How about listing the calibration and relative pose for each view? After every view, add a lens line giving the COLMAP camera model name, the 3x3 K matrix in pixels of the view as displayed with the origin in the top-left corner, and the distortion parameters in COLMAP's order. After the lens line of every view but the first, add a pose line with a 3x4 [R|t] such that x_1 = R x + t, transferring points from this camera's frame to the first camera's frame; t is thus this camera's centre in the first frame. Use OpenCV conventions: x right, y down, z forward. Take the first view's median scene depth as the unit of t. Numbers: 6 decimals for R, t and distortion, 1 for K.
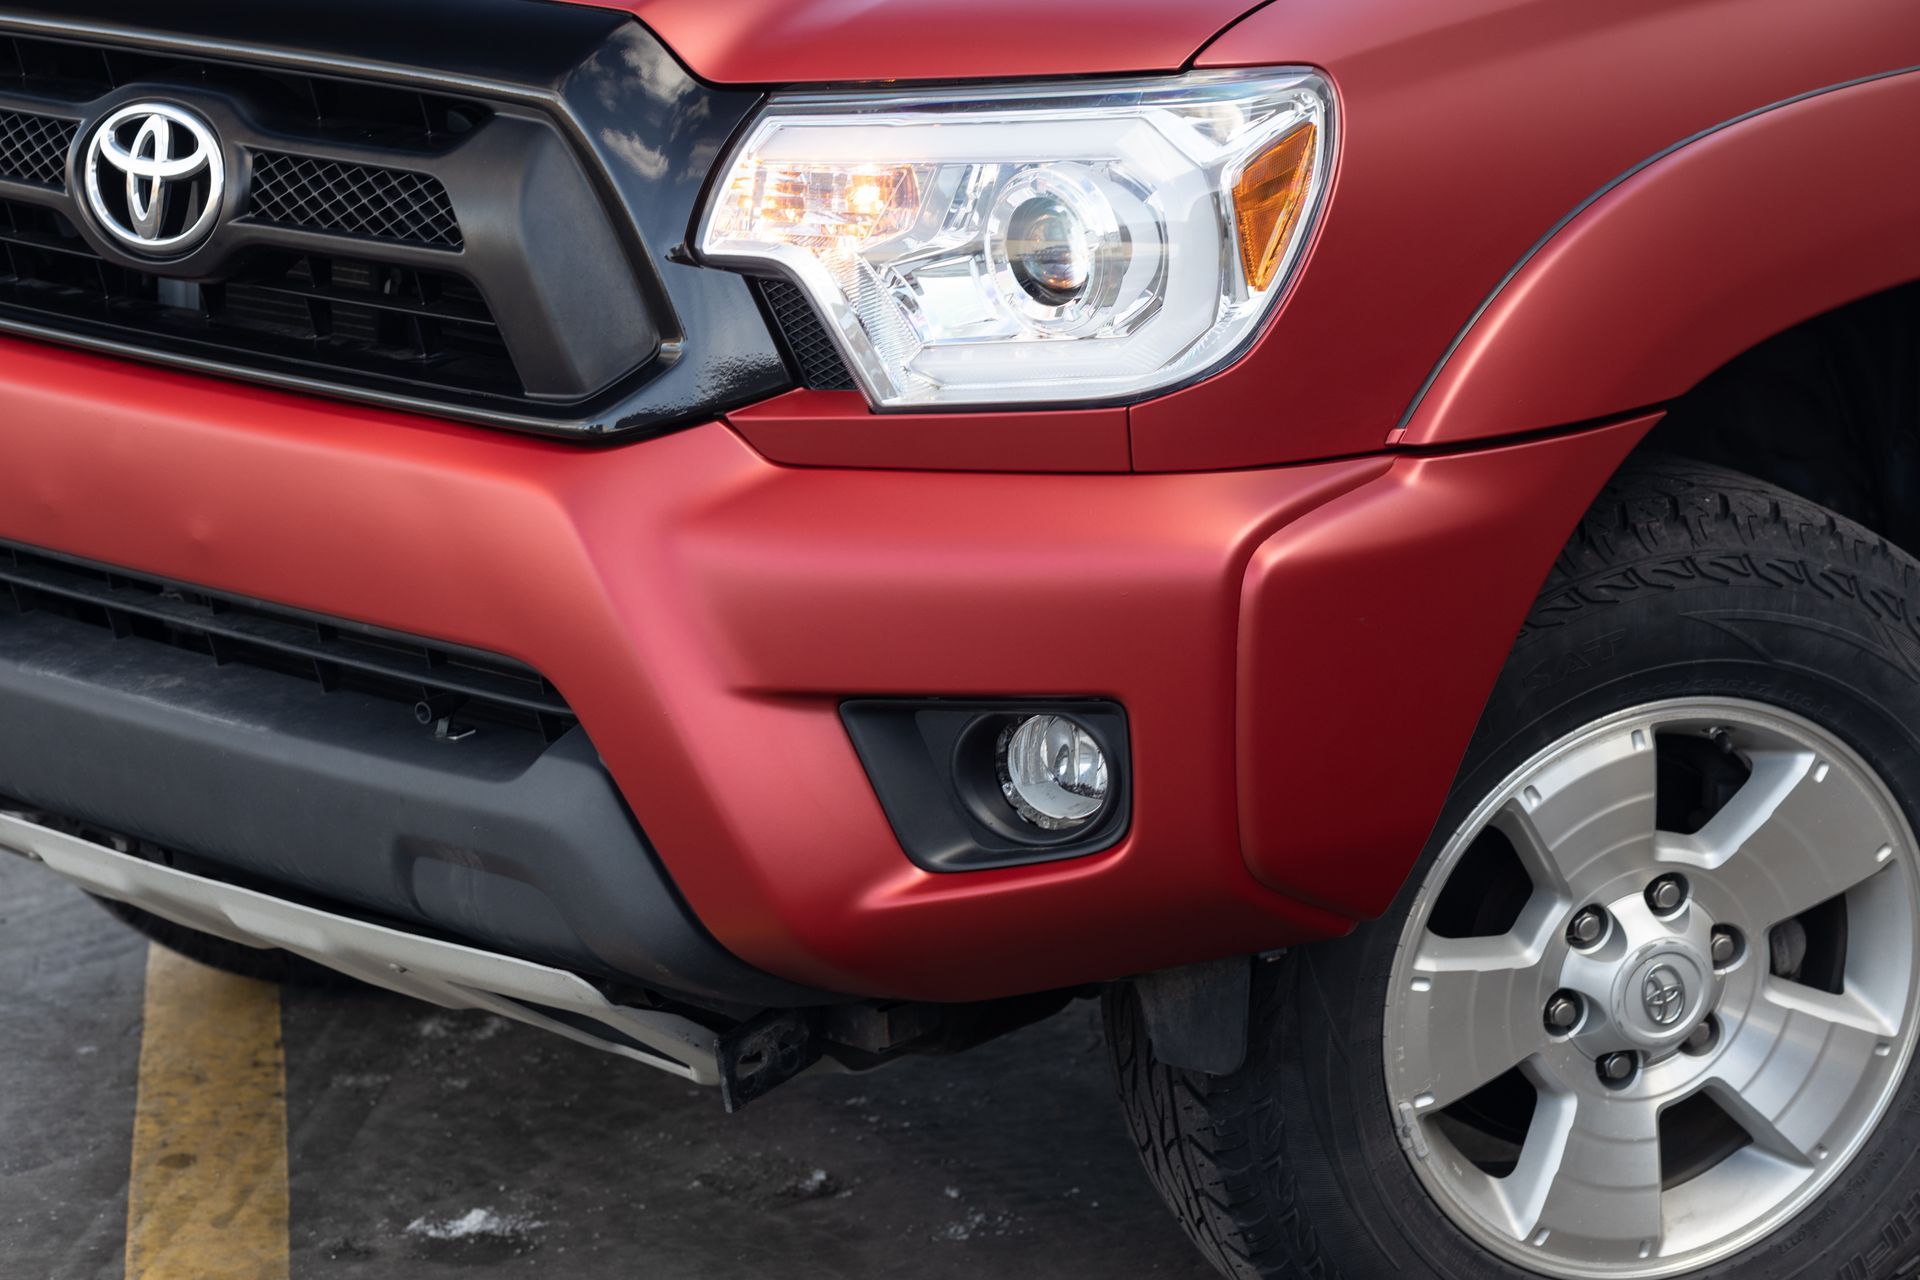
lens RADIAL K [[4536.6, 0, 958.7], [0, 4536.6, 580.4], [0, 0, 1]] dist [0.077930, -0.089564]
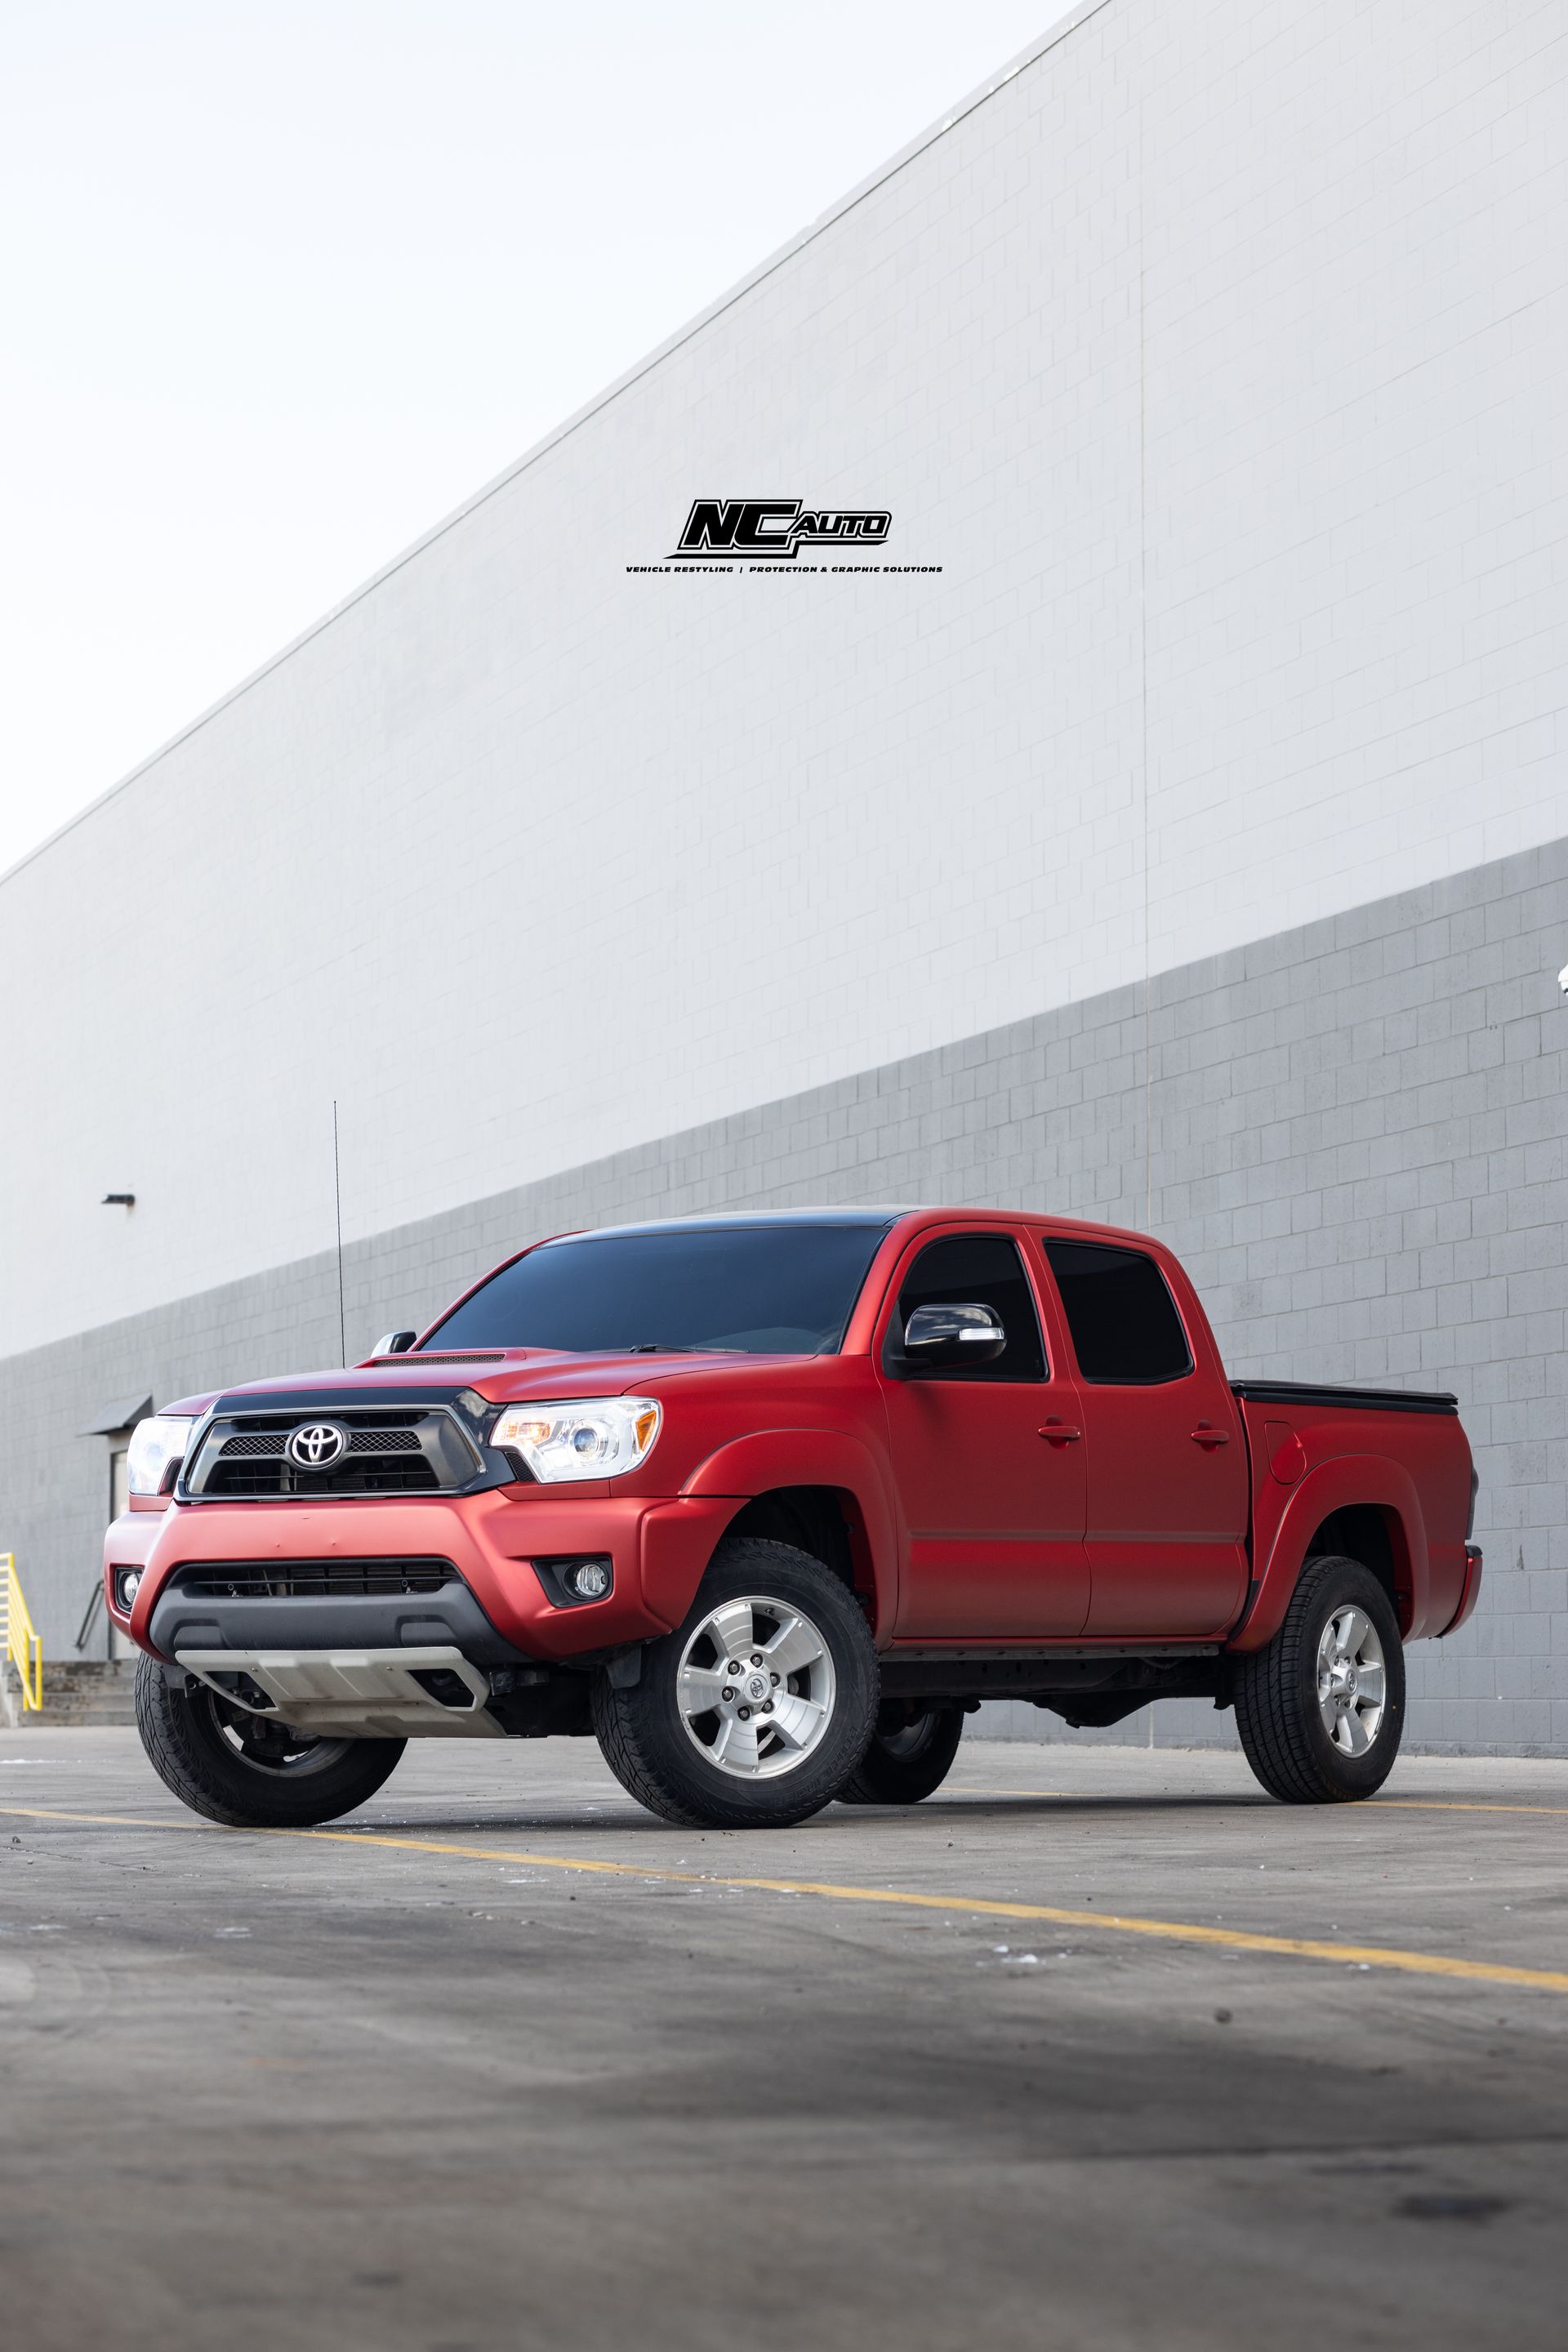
lens RADIAL K [[3273.9, 0, 784.0], [0, 3273.9, 1176.0], [0, 0, 1]] dist [0.007518, 0.014182]
pose [[0.987041, 0.014870, 0.159778, -0.227035], [0.038373, 0.944936, -0.324996, 0.540693], [-0.155813, 0.326916, 0.932120, -1.443856]]
